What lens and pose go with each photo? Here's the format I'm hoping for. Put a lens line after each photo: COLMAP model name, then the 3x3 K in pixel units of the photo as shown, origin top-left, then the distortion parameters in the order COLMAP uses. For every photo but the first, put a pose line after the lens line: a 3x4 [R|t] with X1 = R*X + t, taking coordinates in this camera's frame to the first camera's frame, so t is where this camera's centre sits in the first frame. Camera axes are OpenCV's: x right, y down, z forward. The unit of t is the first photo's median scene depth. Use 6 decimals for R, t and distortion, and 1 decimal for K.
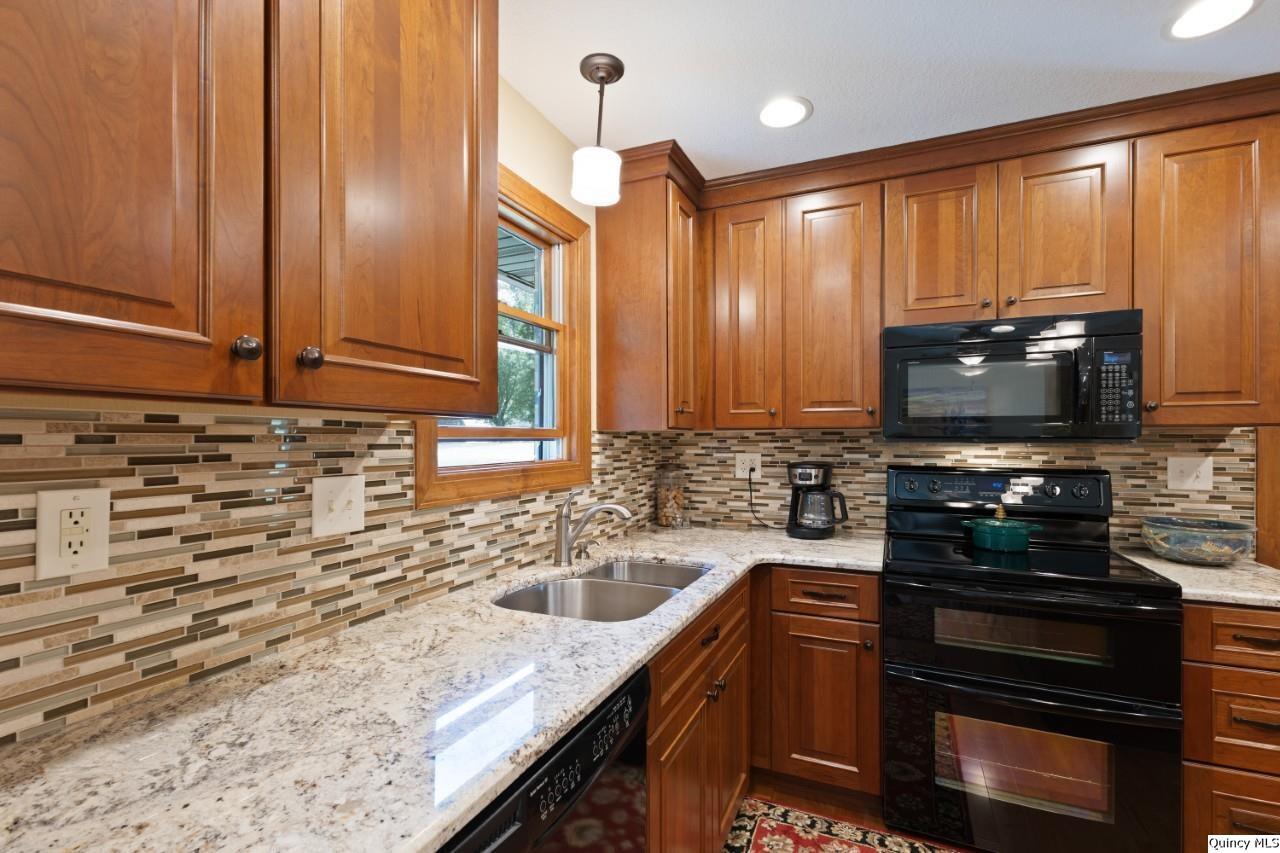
lens RADIAL K [[565.0, 0, 645.4], [0, 565.0, 432.2], [0, 0, 1]] dist [0.008262, -0.001028]
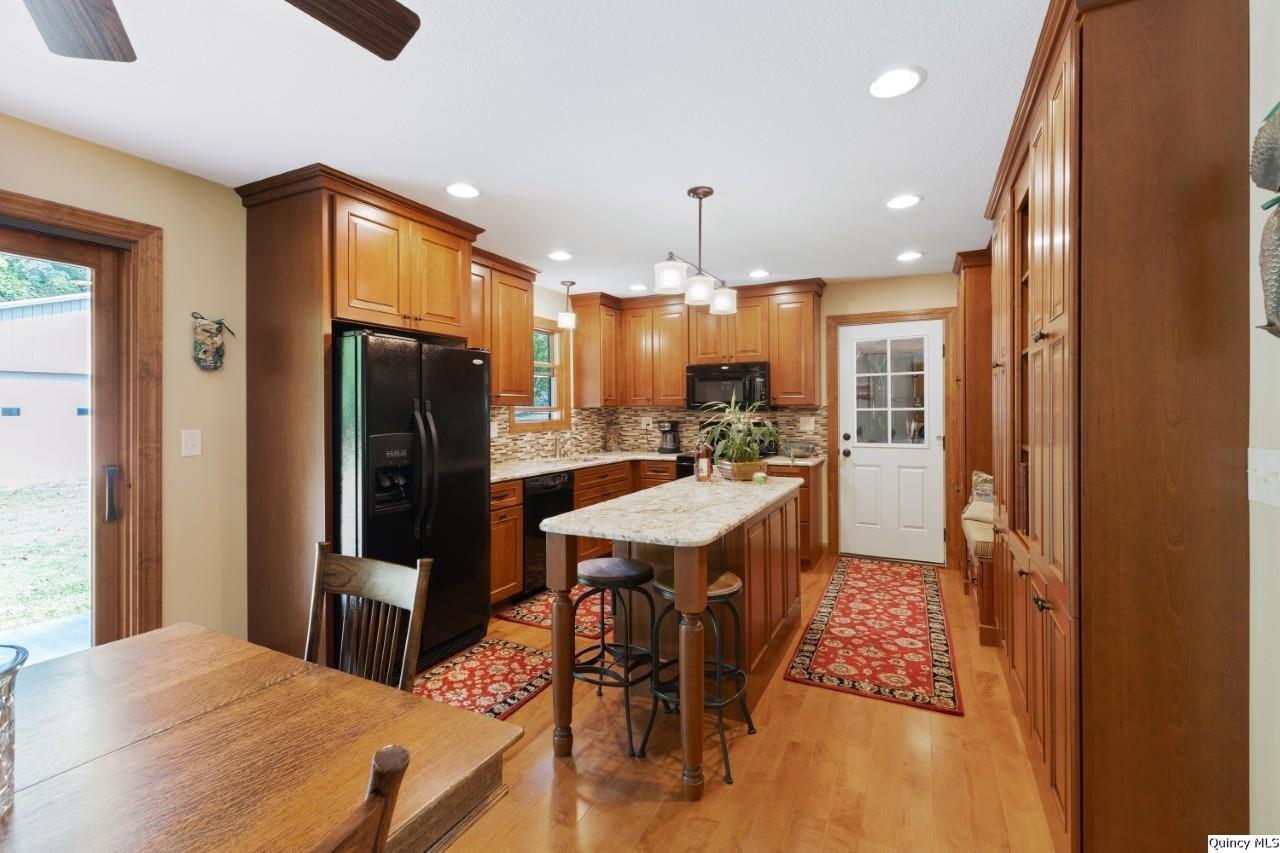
lens RADIAL K [[565.0, 0, 638.8], [0, 565.0, 413.6], [0, 0, 1]] dist [0.008262, -0.001028]
pose [[0.998227, -0.005132, -0.059304, 0.355951], [0.006280, 0.999796, 0.019188, -0.022683], [0.059194, -0.019526, 0.998056, -1.474935]]
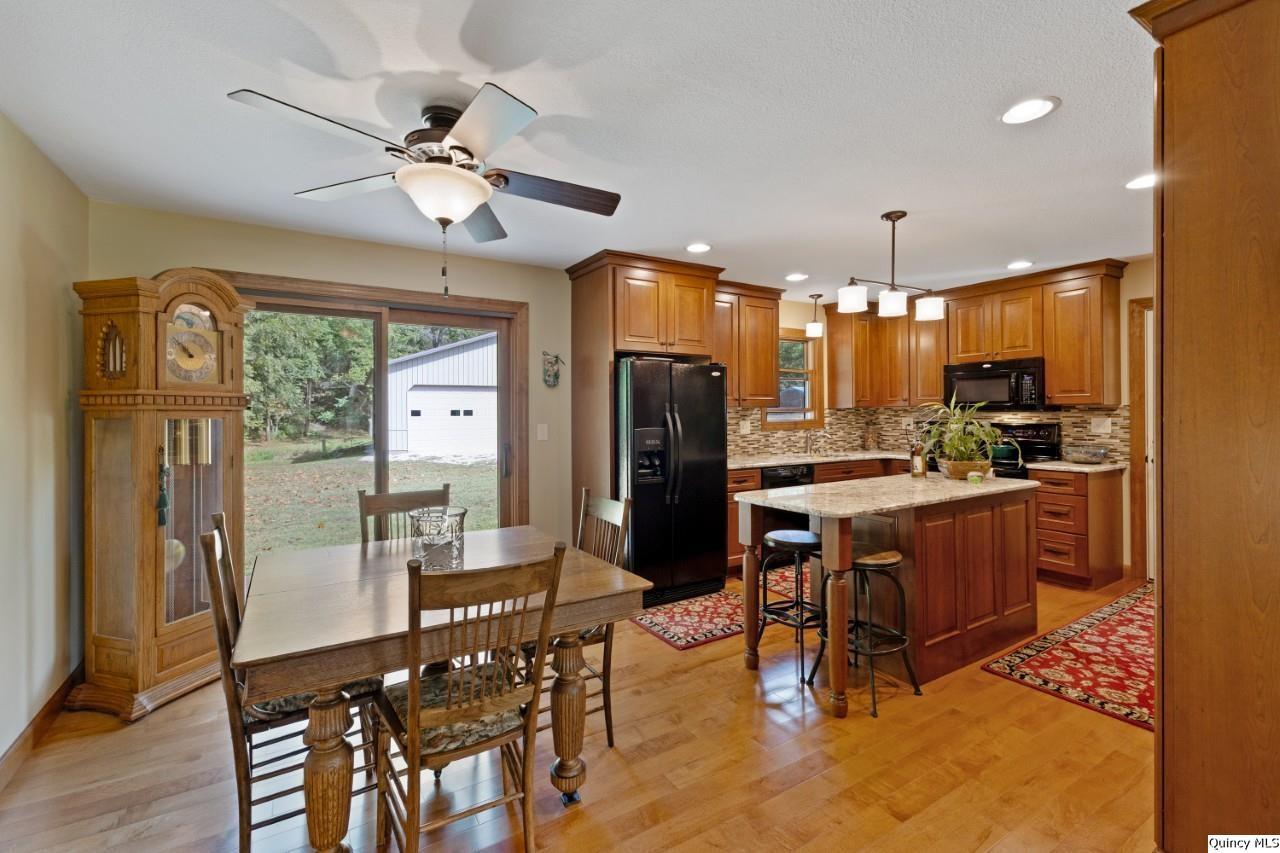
lens RADIAL K [[565.0, 0, 632.6], [0, 565.0, 418.8], [0, 0, 1]] dist [0.008262, -0.001028]
pose [[0.820065, -0.000140, -0.572270, 0.709808], [0.015573, 0.999635, 0.022072, -0.027423], [0.572058, -0.027012, 0.819768, -1.750489]]
